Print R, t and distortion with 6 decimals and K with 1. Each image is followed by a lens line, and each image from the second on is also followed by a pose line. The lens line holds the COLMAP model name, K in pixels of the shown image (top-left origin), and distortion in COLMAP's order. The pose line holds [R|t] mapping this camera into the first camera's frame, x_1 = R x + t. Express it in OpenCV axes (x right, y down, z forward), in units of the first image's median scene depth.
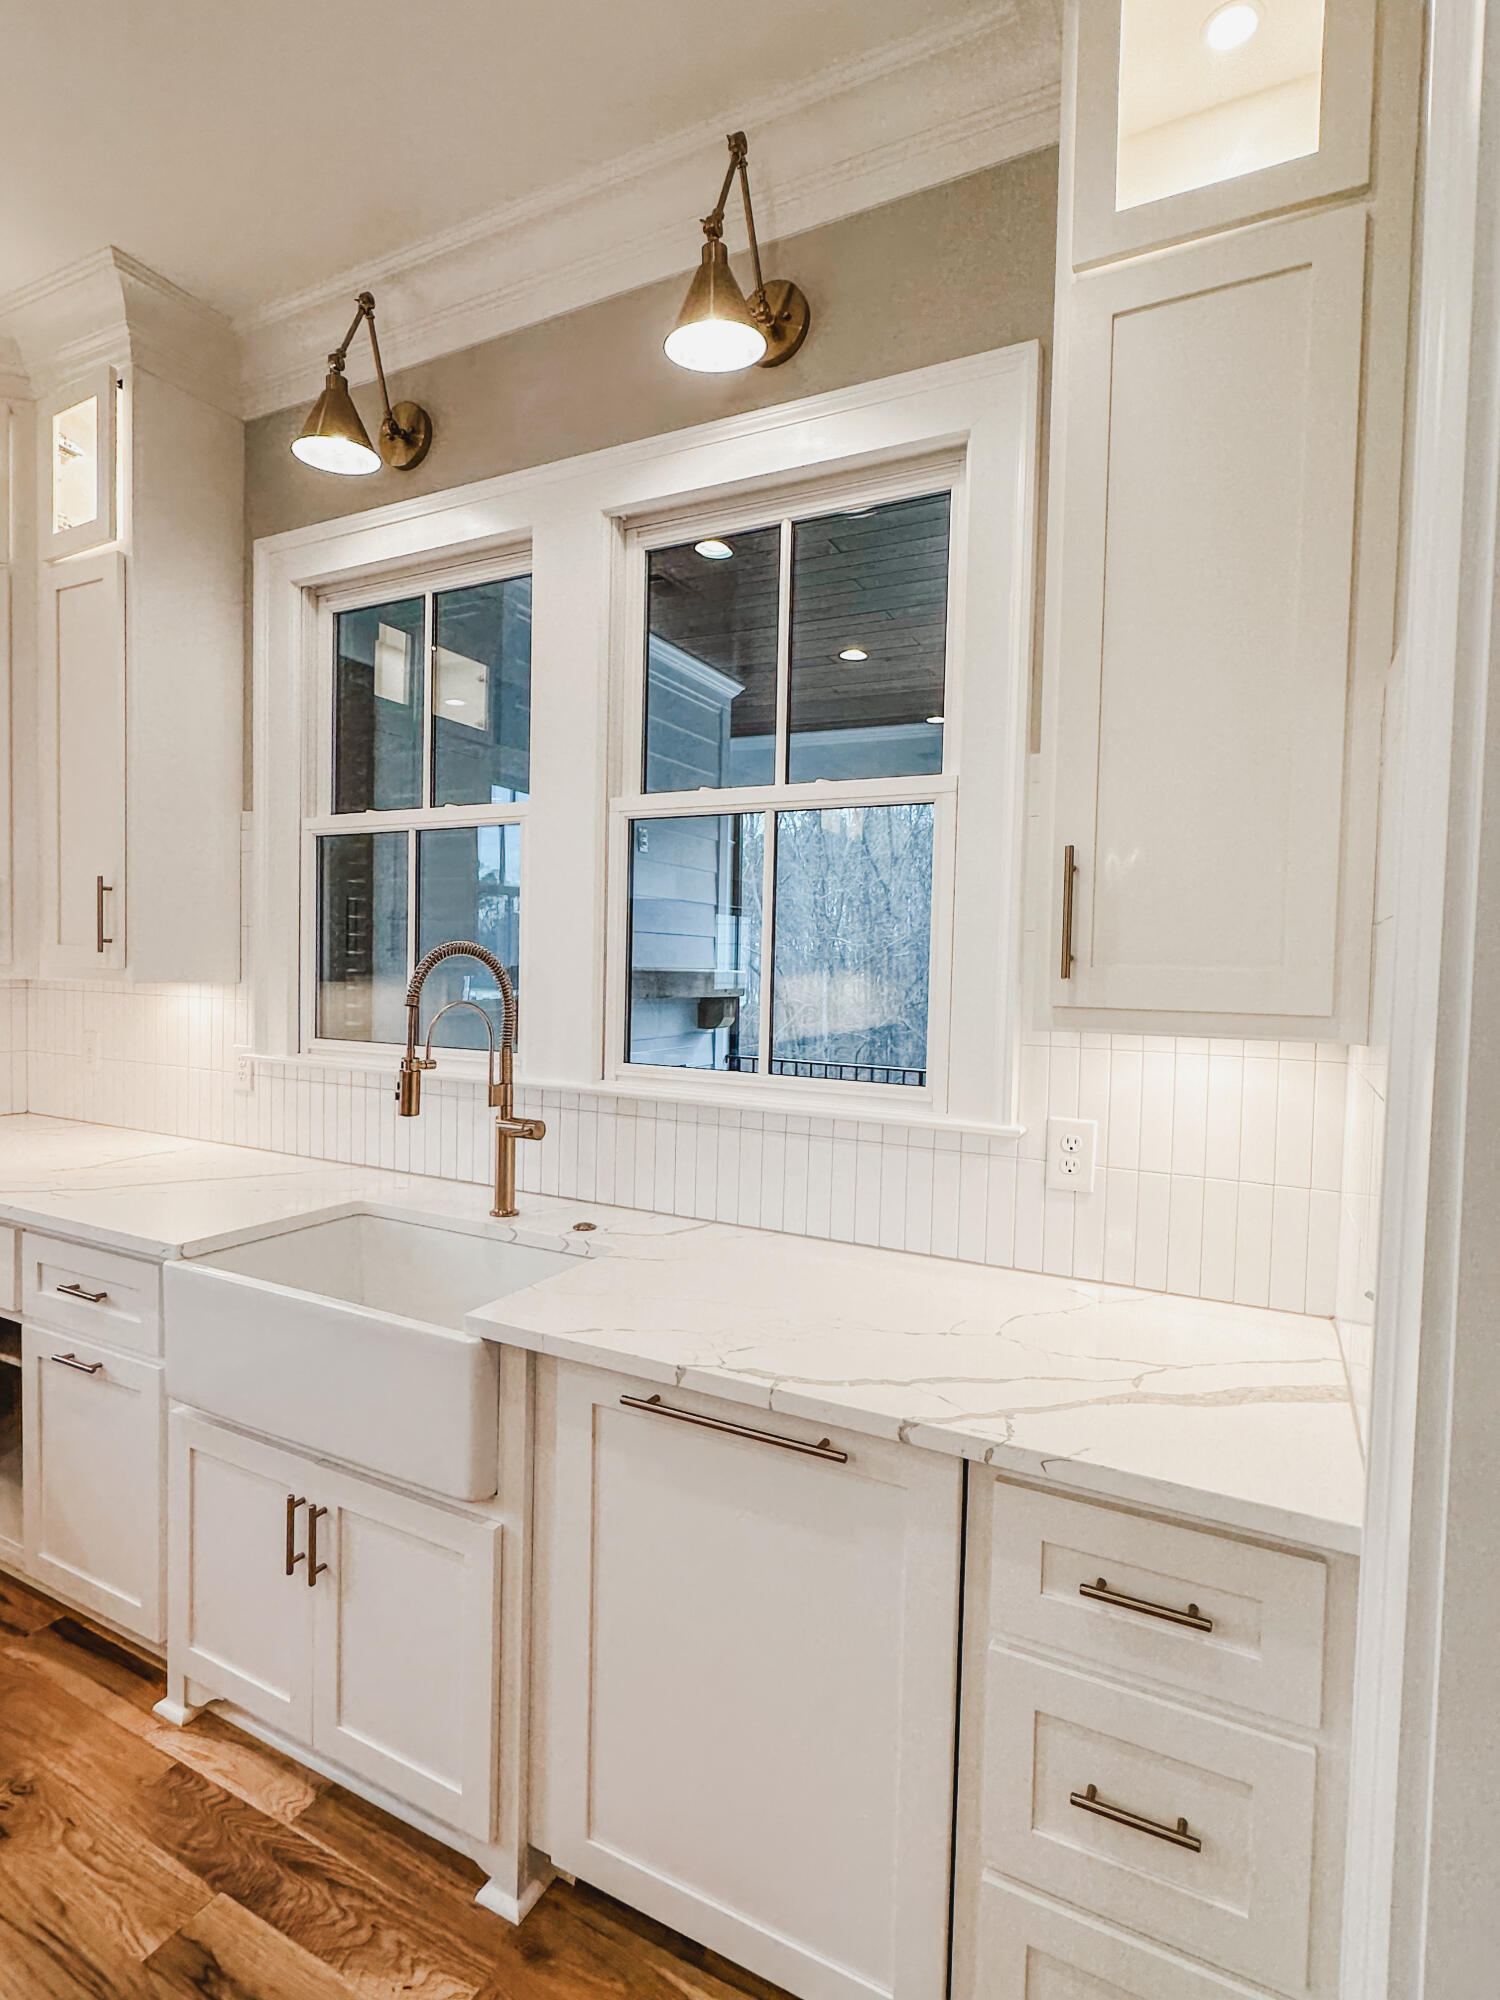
lens RADIAL K [[998.1, 0, 747.0], [0, 998.1, 999.6], [0, 0, 1]] dist [0.013676, -0.008361]
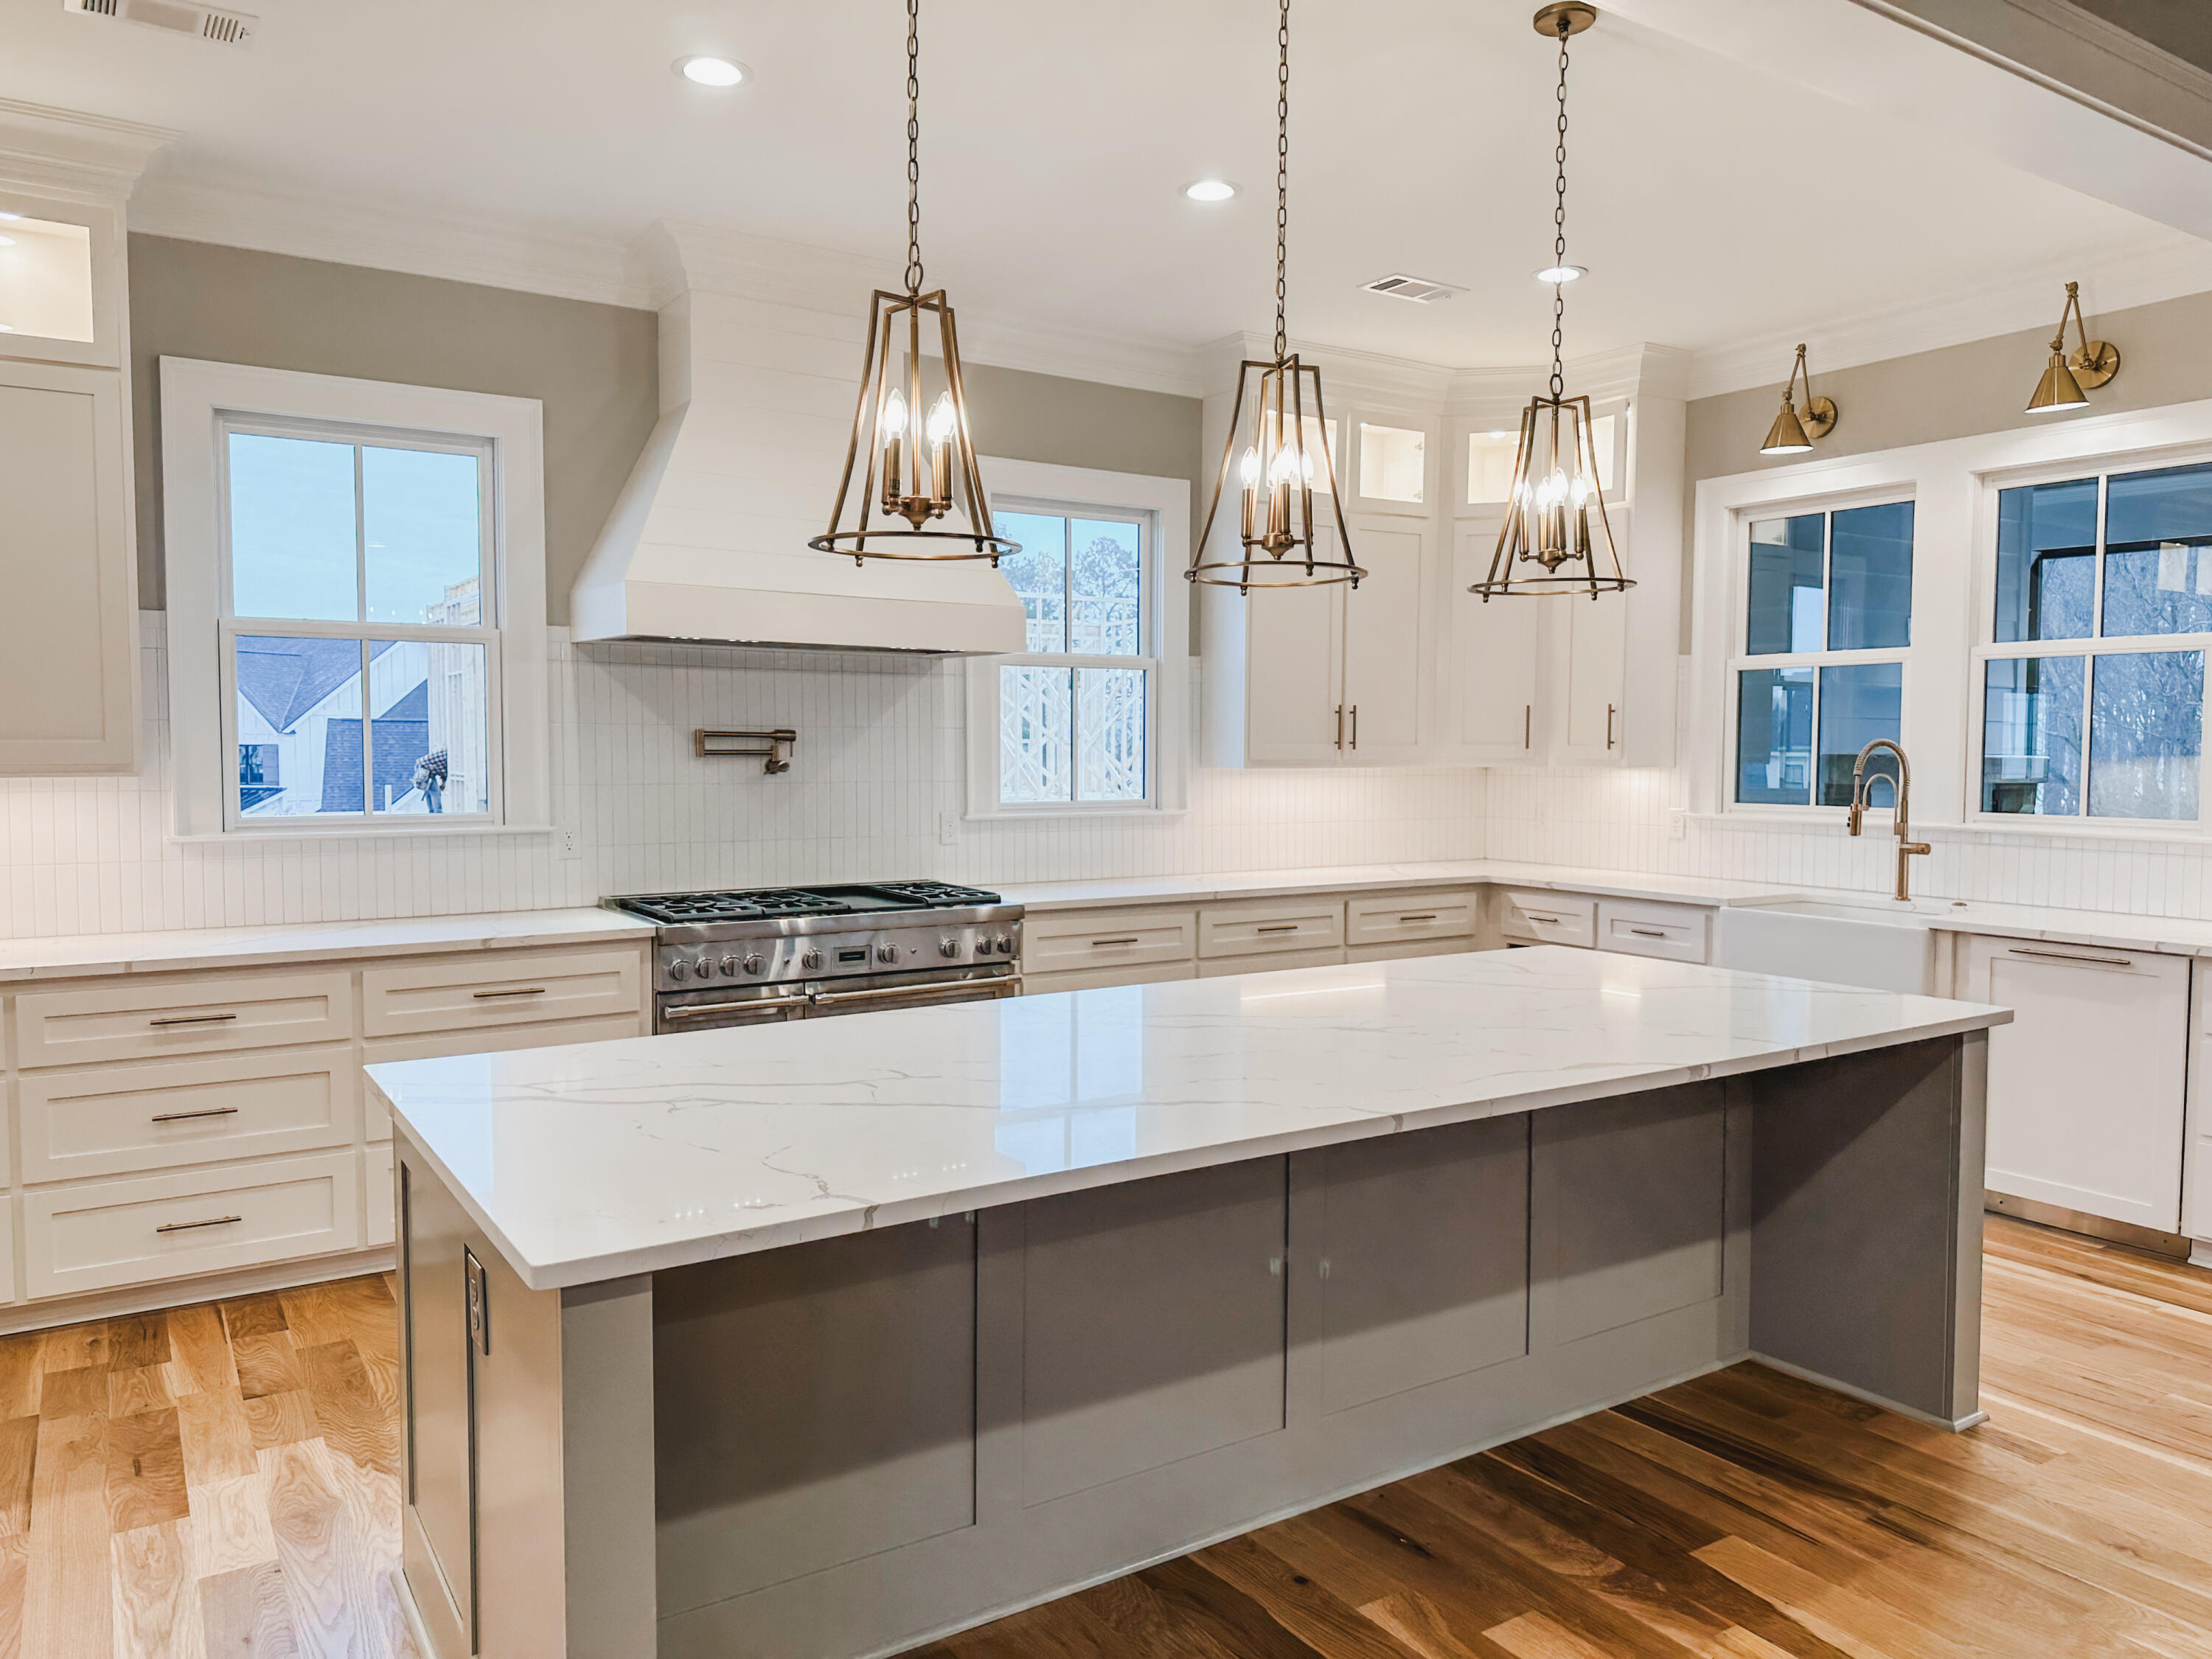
lens RADIAL K [[1558.5, 0, 1138.8], [0, 1558.5, 826.6], [0, 0, 1]] dist [0.058657, -0.063962]
pose [[0.874607, 0.006859, -0.484785, -0.077015], [-0.002022, 0.999943, 0.010499, 0.063146], [0.484829, -0.008202, 0.874571, -1.864069]]
